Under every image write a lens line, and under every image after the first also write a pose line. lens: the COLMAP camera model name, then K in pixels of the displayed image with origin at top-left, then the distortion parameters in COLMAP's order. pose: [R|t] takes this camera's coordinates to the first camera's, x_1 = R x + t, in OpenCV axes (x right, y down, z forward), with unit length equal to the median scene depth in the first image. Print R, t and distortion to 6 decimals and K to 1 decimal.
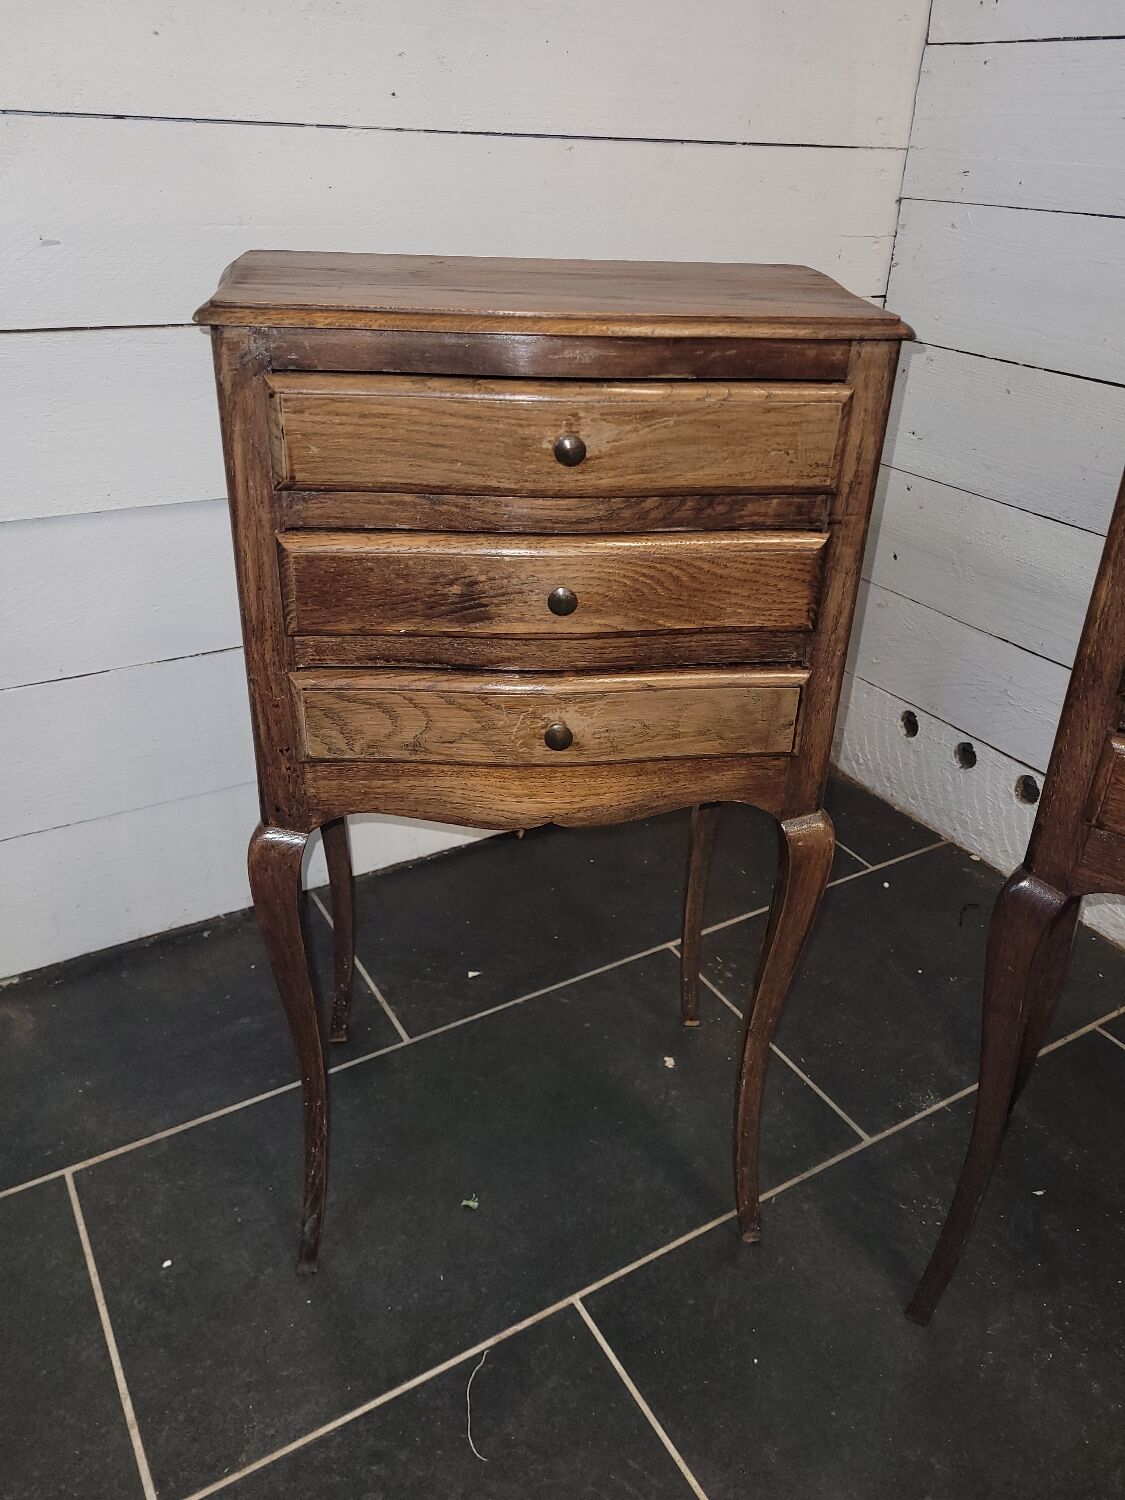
lens RADIAL K [[1132.6, 0, 574.9], [0, 1132.6, 729.9], [0, 0, 1]] dist [0.060924, -0.055147]
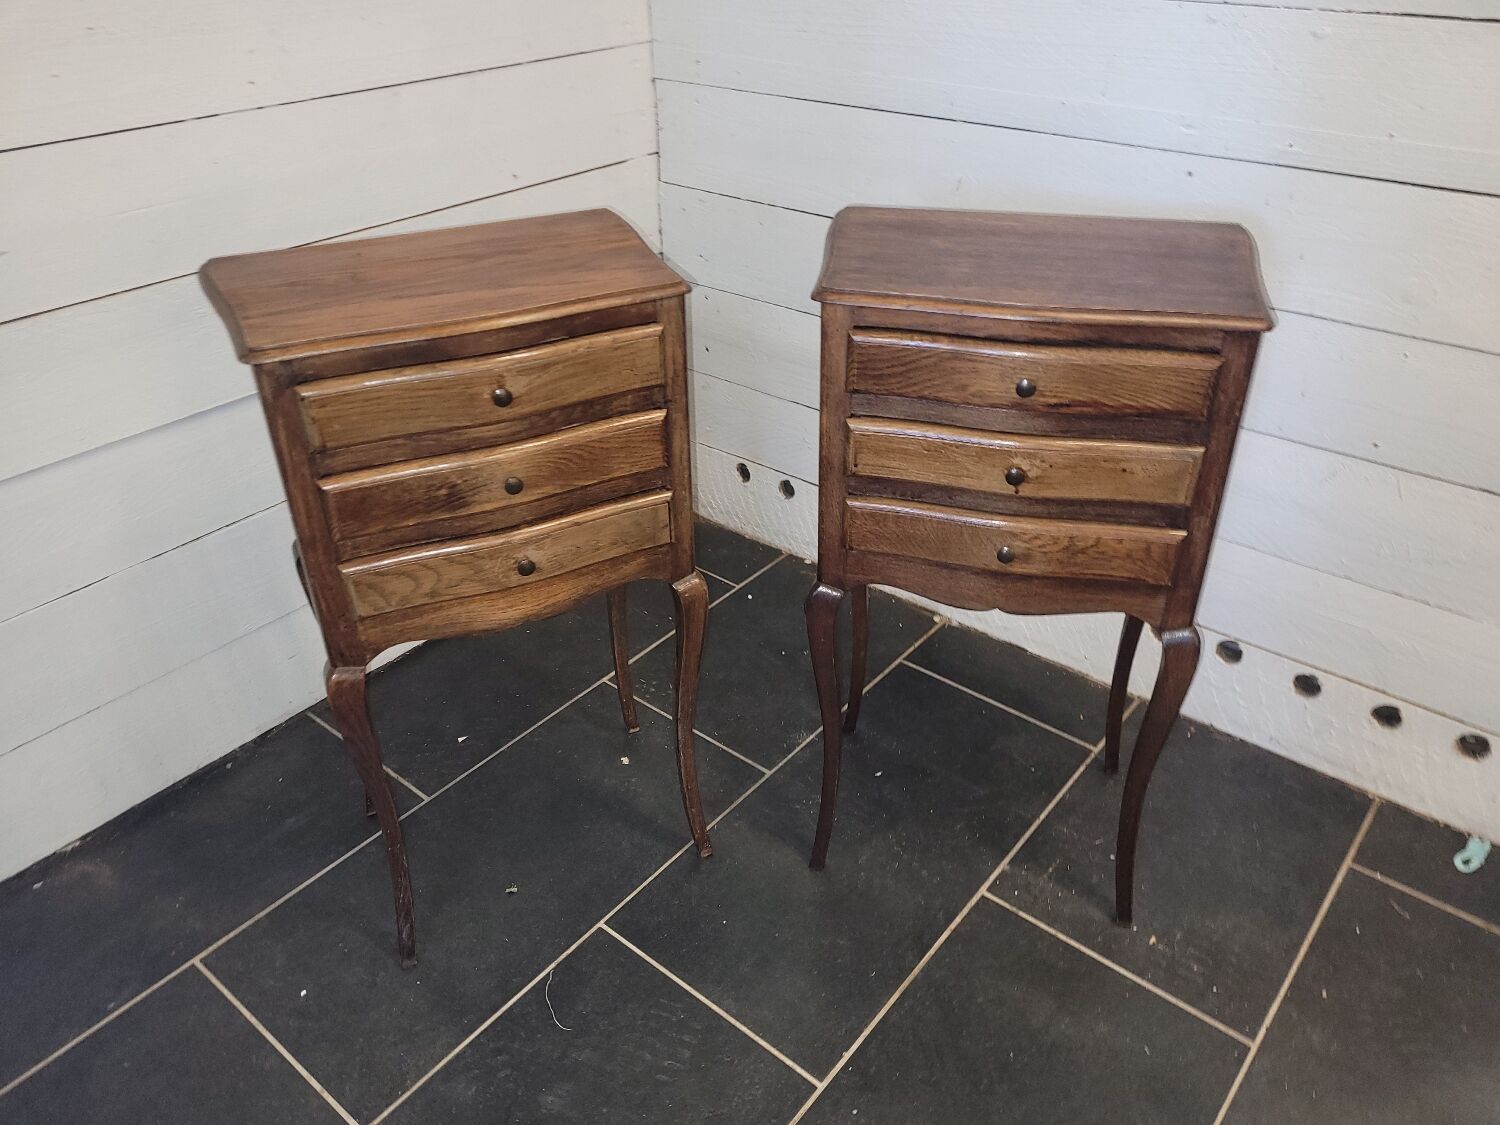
lens RADIAL K [[1132.6, 0, 753.9], [0, 1132.6, 559.0], [0, 0, 1]] dist [0.060924, -0.055147]
pose [[0.940710, -0.219906, 0.258277, -0.115727], [0.196433, 0.973897, 0.113748, -0.116361], [-0.276549, -0.056270, 0.959351, -0.561760]]
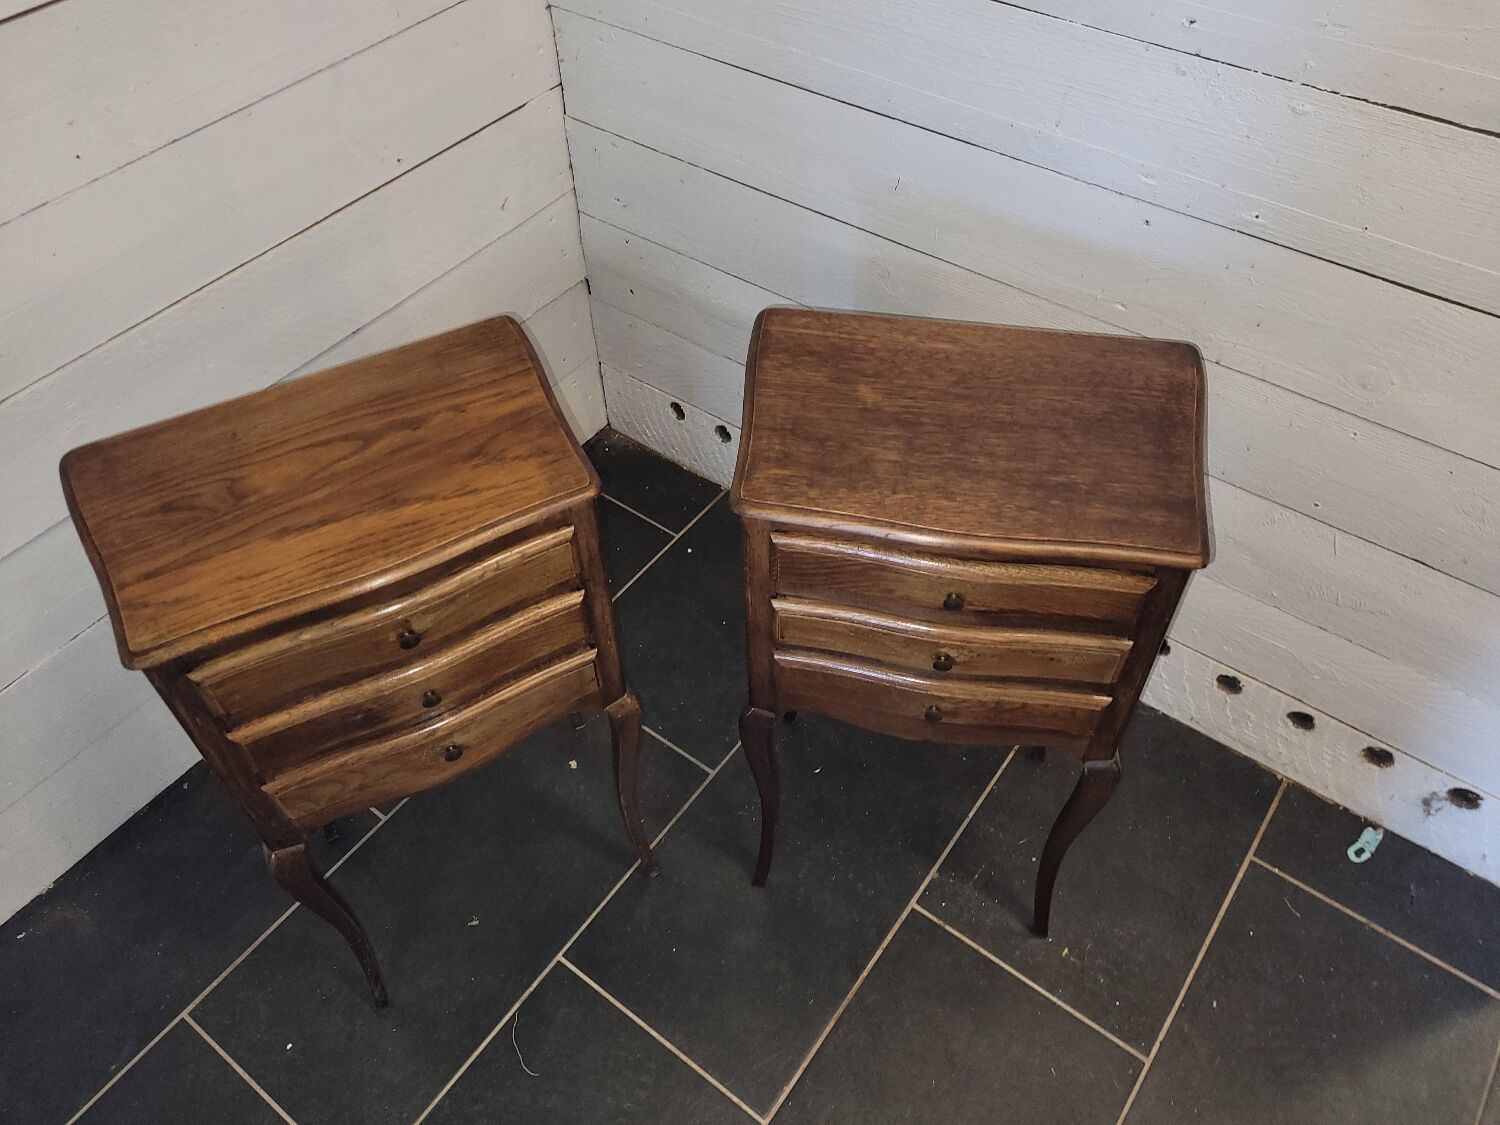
lens RADIAL K [[1132.6, 0, 744.0], [0, 1132.6, 548.0], [0, 0, 1]] dist [0.060924, -0.055147]
pose [[0.924437, -0.319813, 0.207689, 0.114691], [0.222019, 0.894202, 0.388729, -0.731705], [-0.310037, -0.313244, 0.897639, -0.416762]]
